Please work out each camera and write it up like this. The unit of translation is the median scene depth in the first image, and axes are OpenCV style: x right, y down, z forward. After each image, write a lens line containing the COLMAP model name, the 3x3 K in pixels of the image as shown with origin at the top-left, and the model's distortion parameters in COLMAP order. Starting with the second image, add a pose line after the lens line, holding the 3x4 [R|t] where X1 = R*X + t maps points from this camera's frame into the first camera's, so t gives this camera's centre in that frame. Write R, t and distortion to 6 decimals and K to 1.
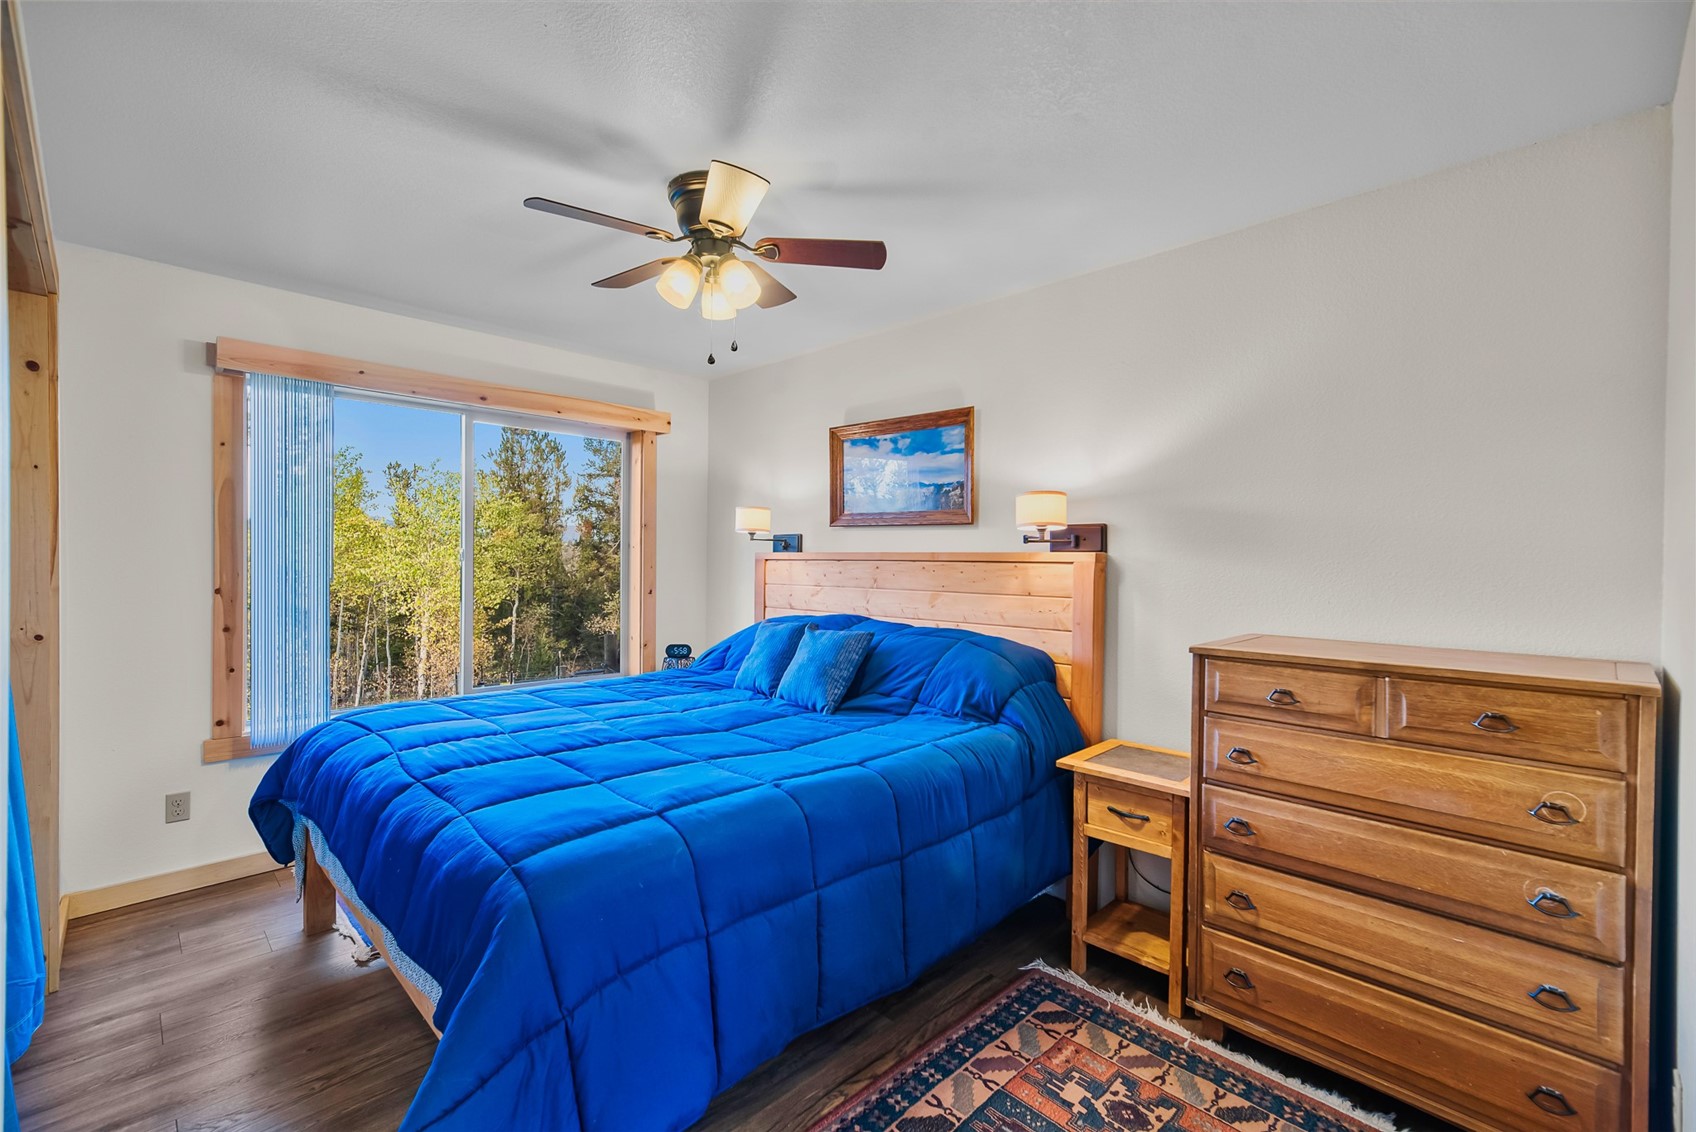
lens RADIAL K [[734.5, 0, 841.6], [0, 734.5, 565.2], [0, 0, 1]] dist [0.010830, -0.000757]
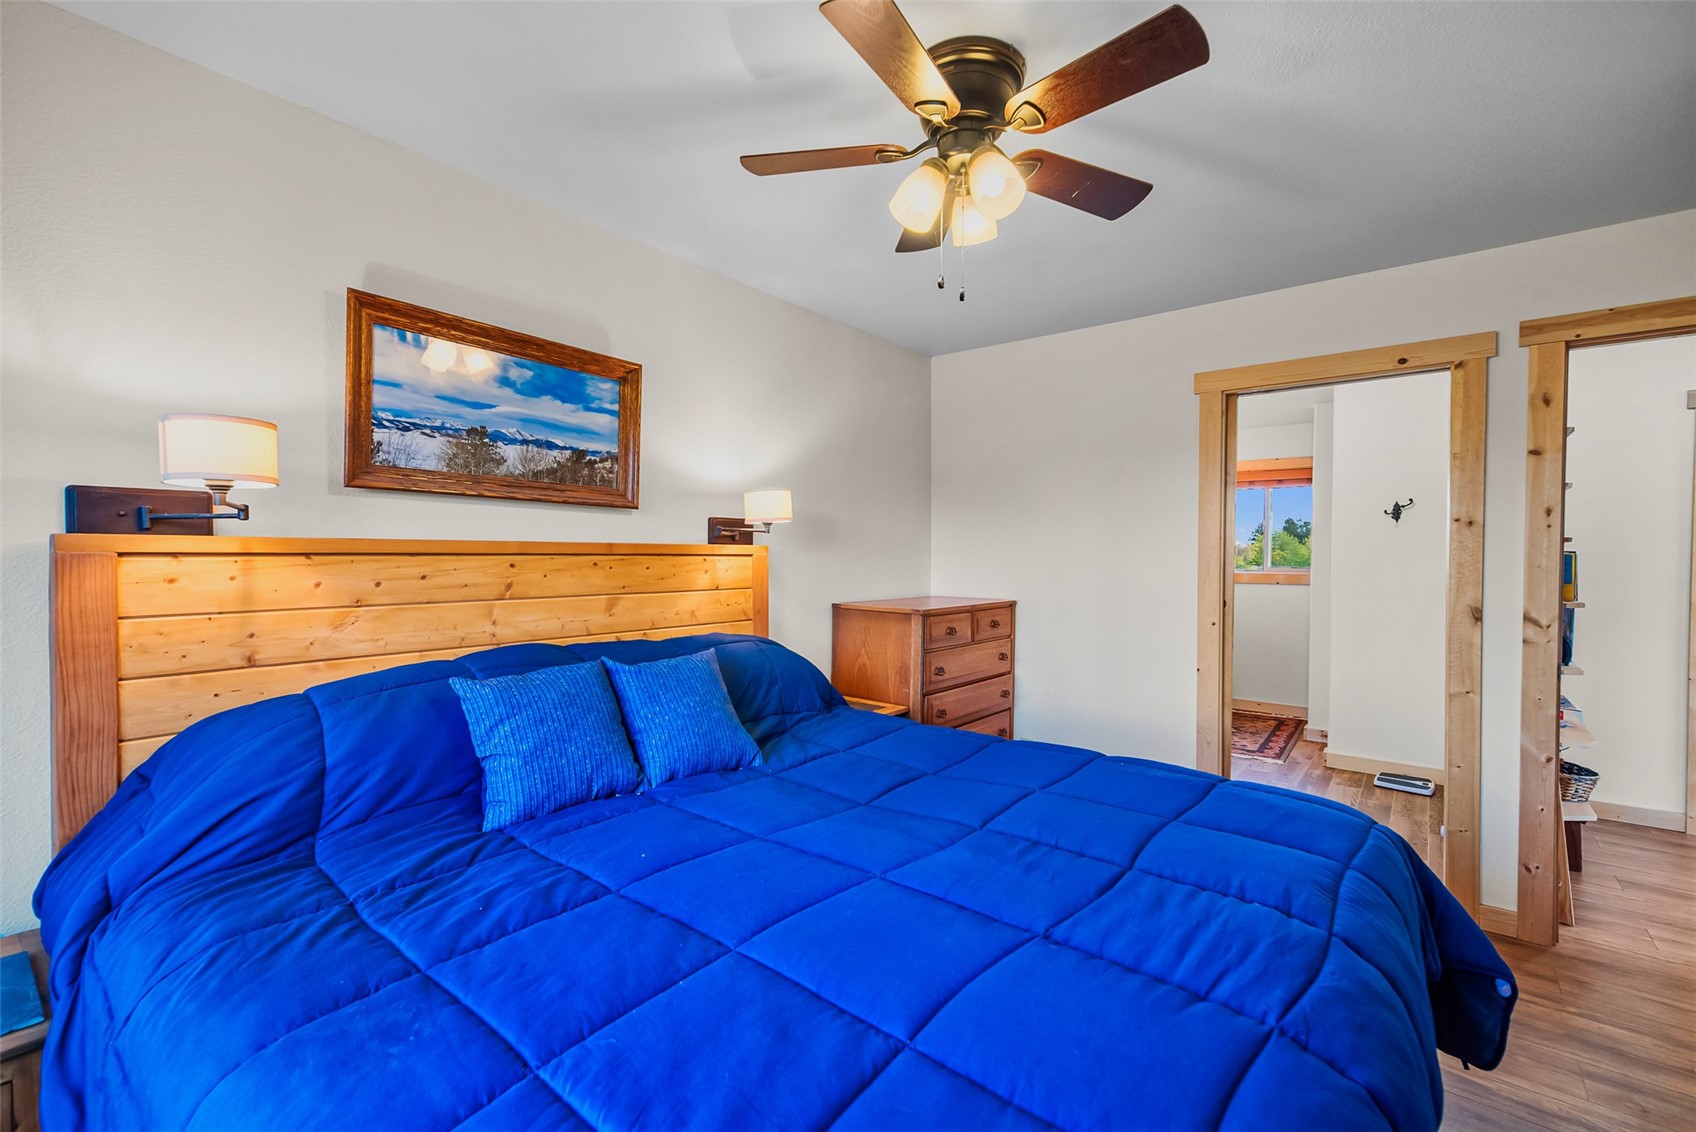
lens RADIAL K [[734.5, 0, 844.5], [0, 734.5, 562.6], [0, 0, 1]] dist [0.010830, -0.000757]
pose [[-0.101660, -0.022415, 0.994567, -0.633257], [0.001803, 0.999740, 0.022716, -0.013757], [-0.994818, 0.004103, -0.101593, 0.820787]]
